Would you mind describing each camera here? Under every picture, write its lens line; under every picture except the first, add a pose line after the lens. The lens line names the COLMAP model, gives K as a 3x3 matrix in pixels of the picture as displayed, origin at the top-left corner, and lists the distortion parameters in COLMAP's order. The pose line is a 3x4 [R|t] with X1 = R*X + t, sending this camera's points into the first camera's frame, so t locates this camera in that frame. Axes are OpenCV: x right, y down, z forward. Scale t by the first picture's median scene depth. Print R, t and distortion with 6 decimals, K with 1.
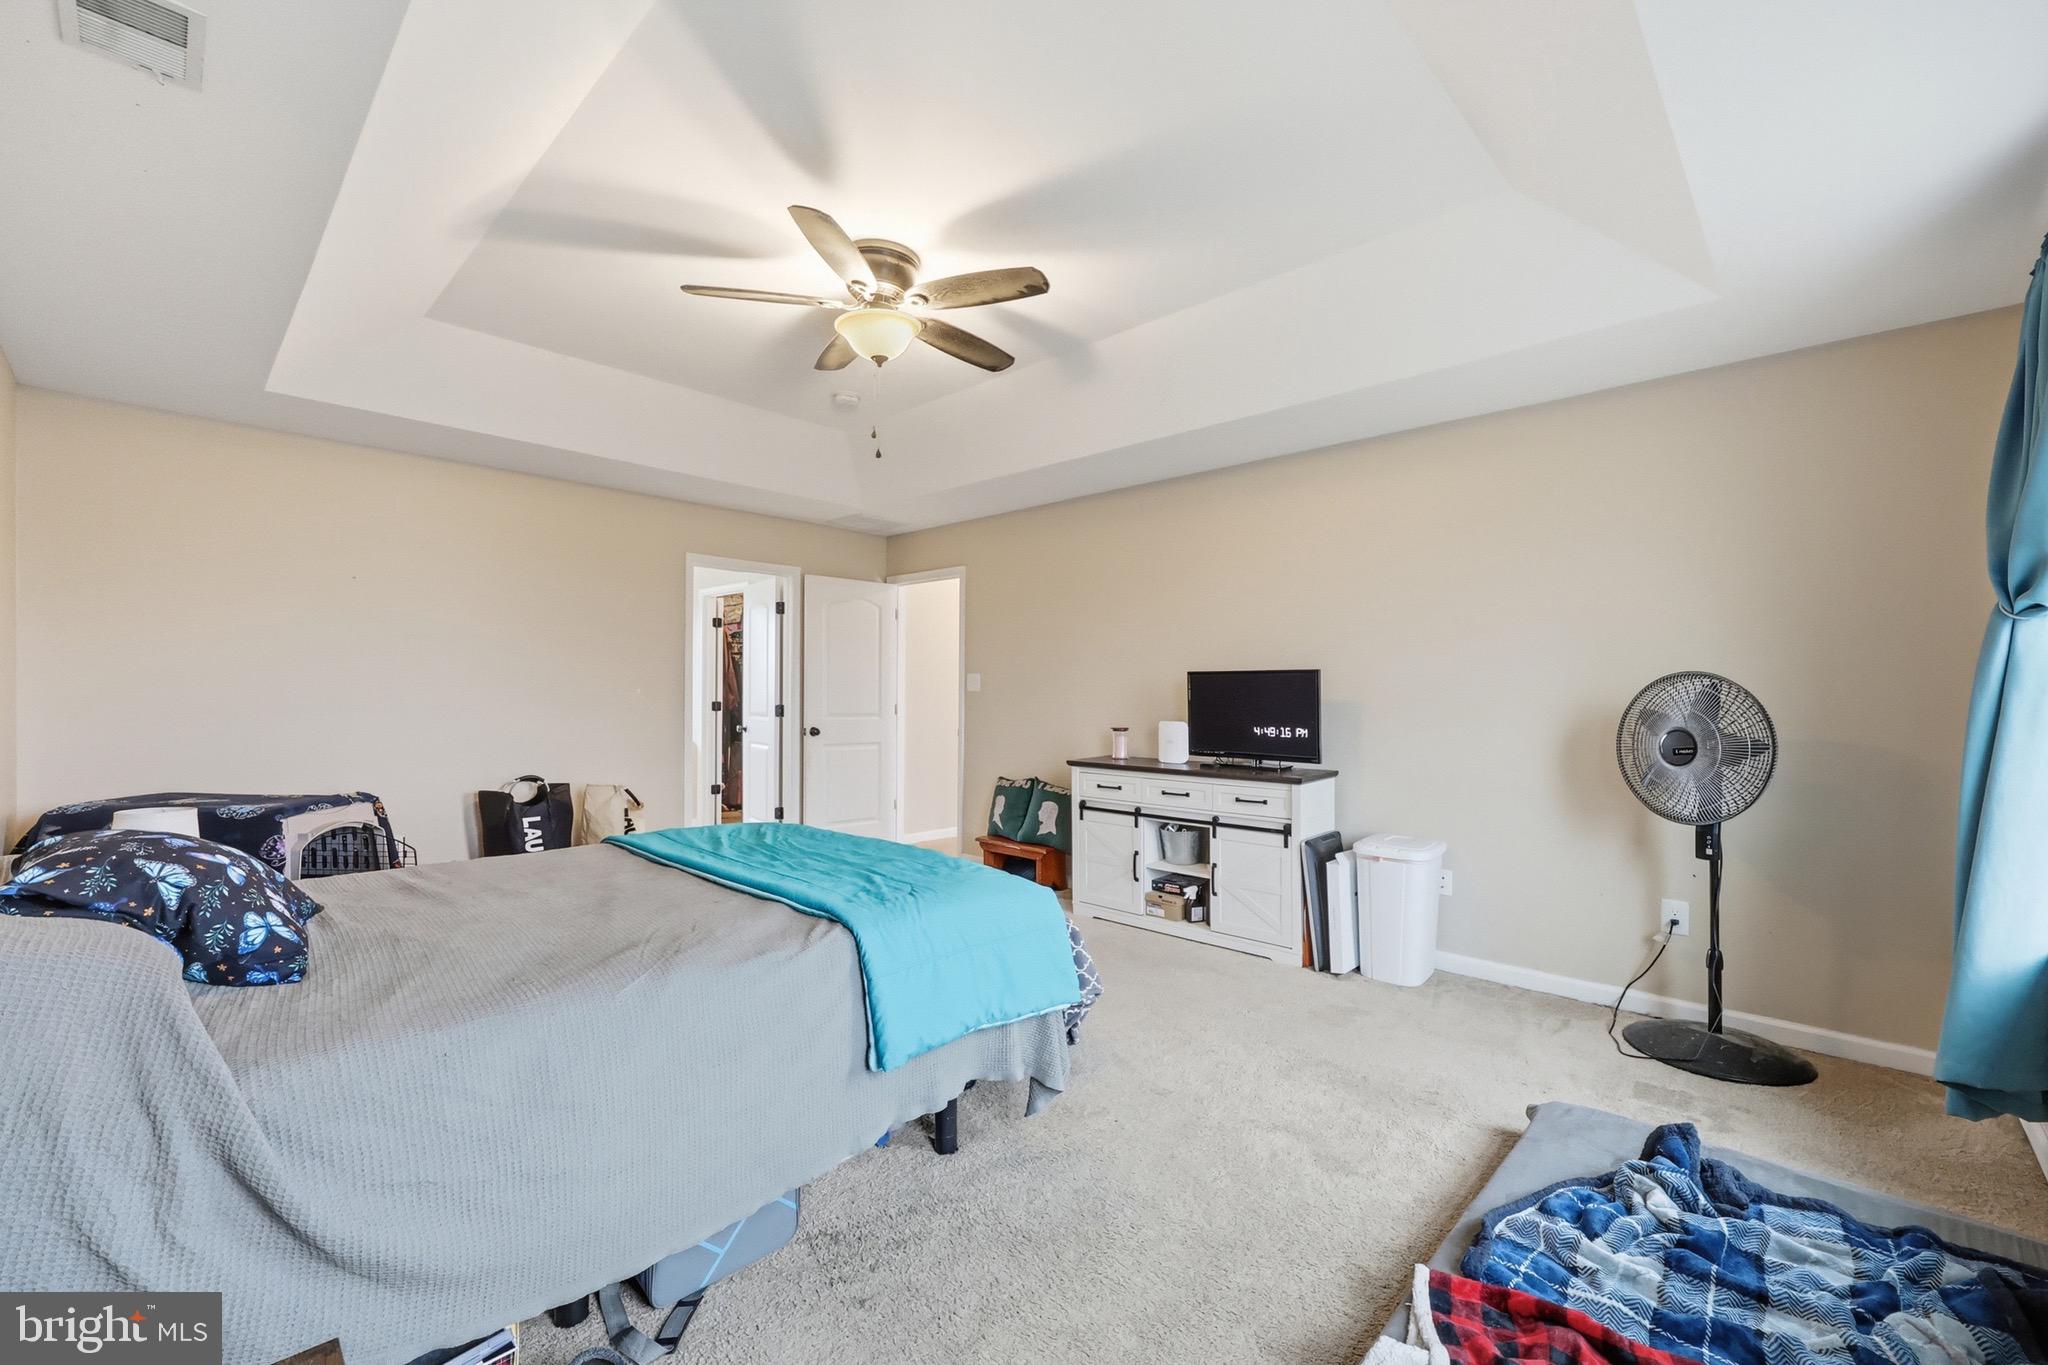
lens RADIAL K [[827.2, 0, 1024.6], [0, 827.2, 677.9], [0, 0, 1]] dist [-0.000361, -0.000227]
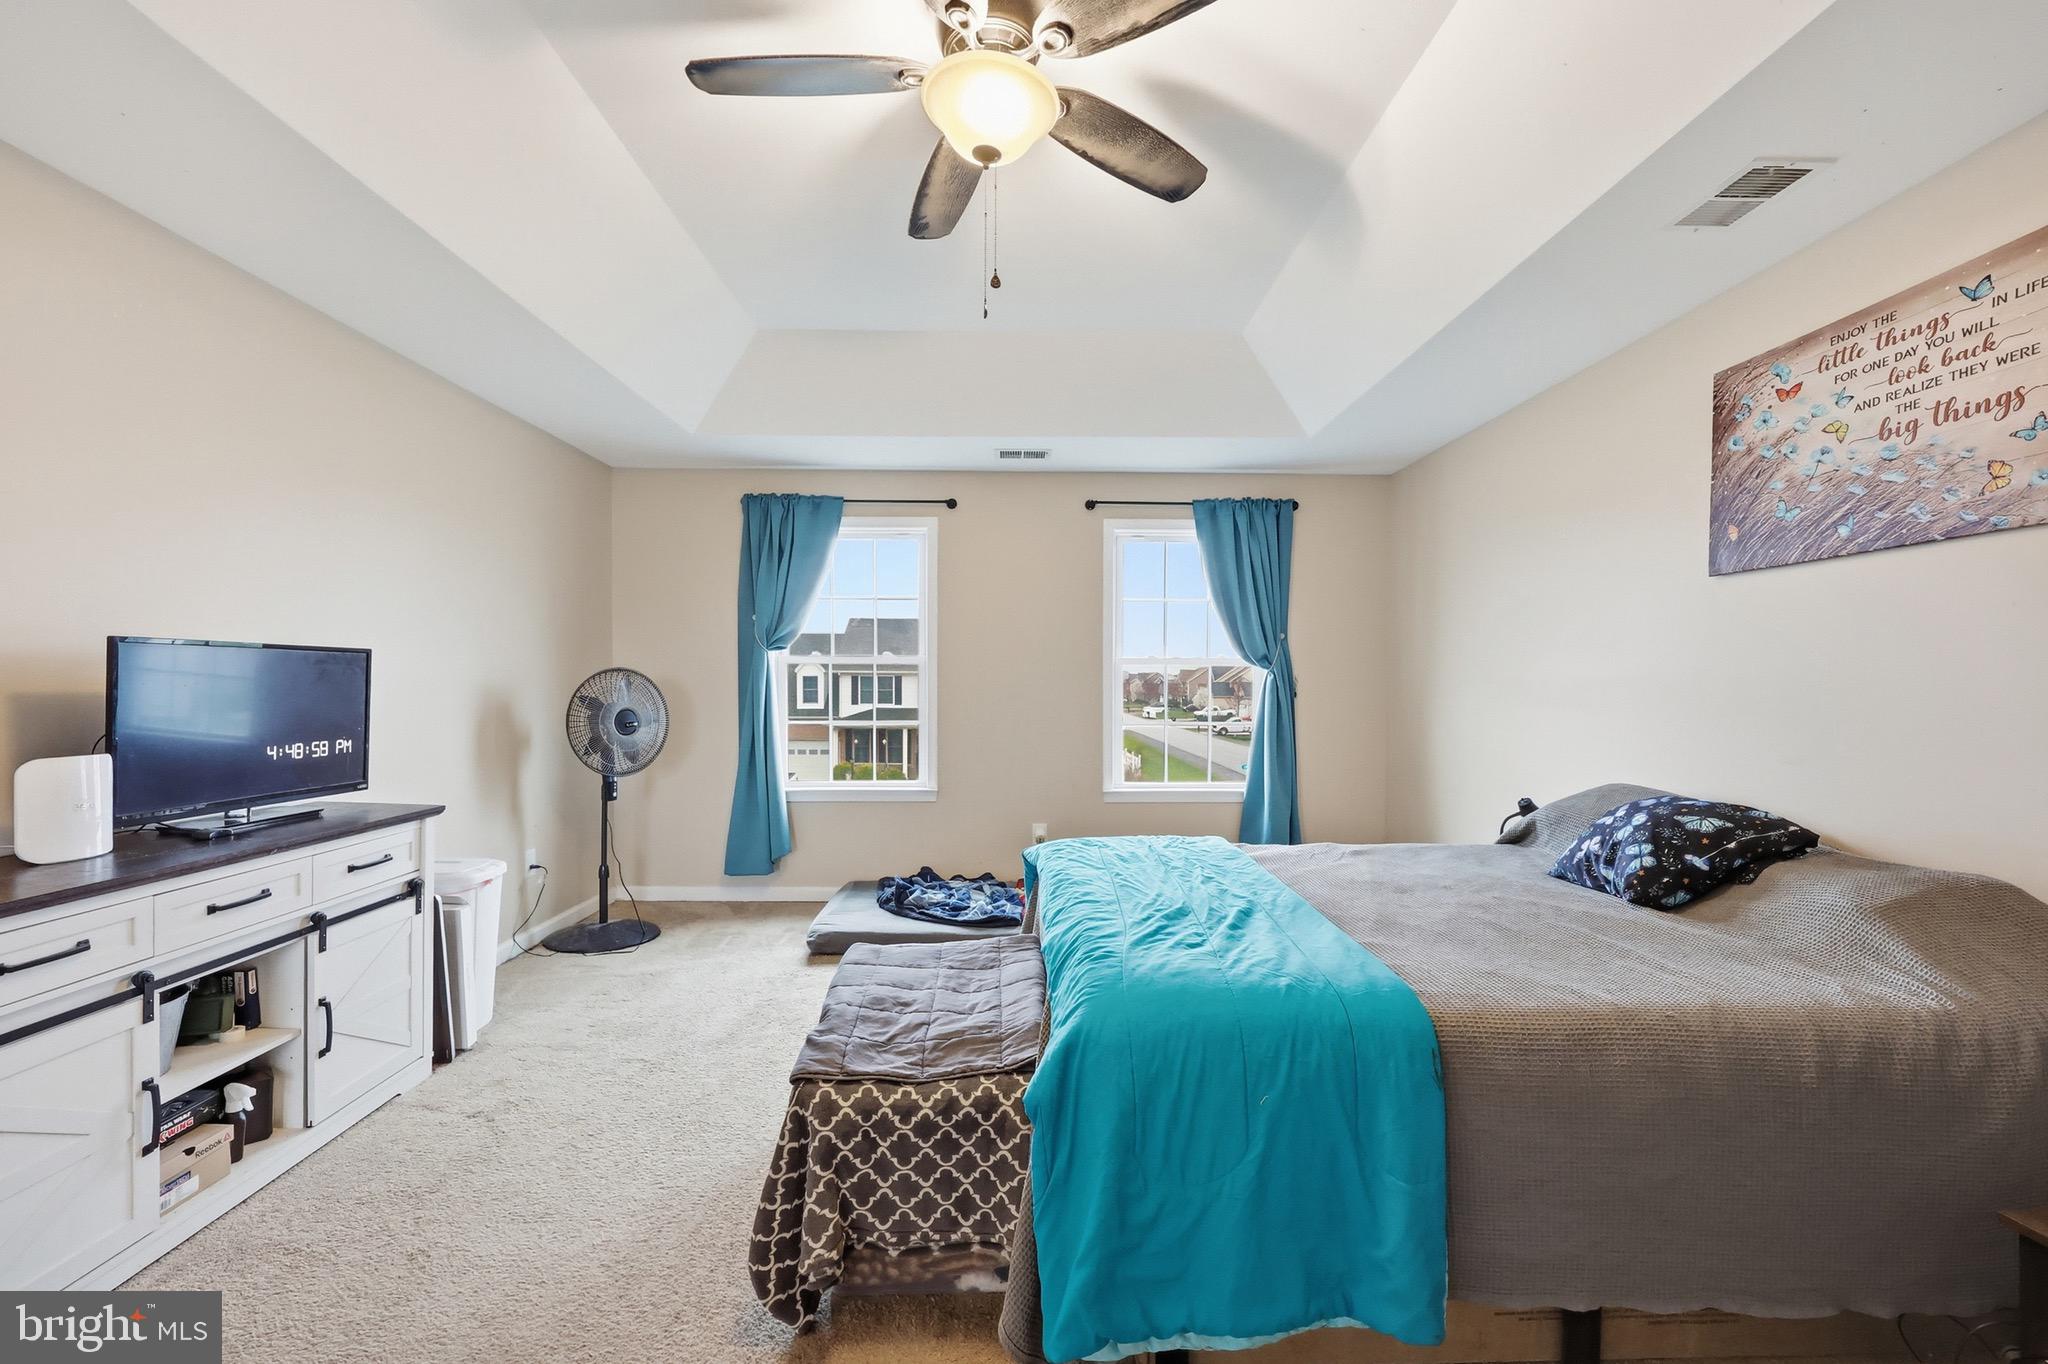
lens RADIAL K [[824.8, 0, 1024.5], [0, 824.8, 683.4], [0, 0, 1]] dist [-0.002058, 0.000115]
pose [[-0.688688, -0.004227, 0.725045, -0.489482], [-0.015321, 0.999845, -0.008724, 0.015116], [-0.724896, -0.017117, -0.688646, 1.062028]]
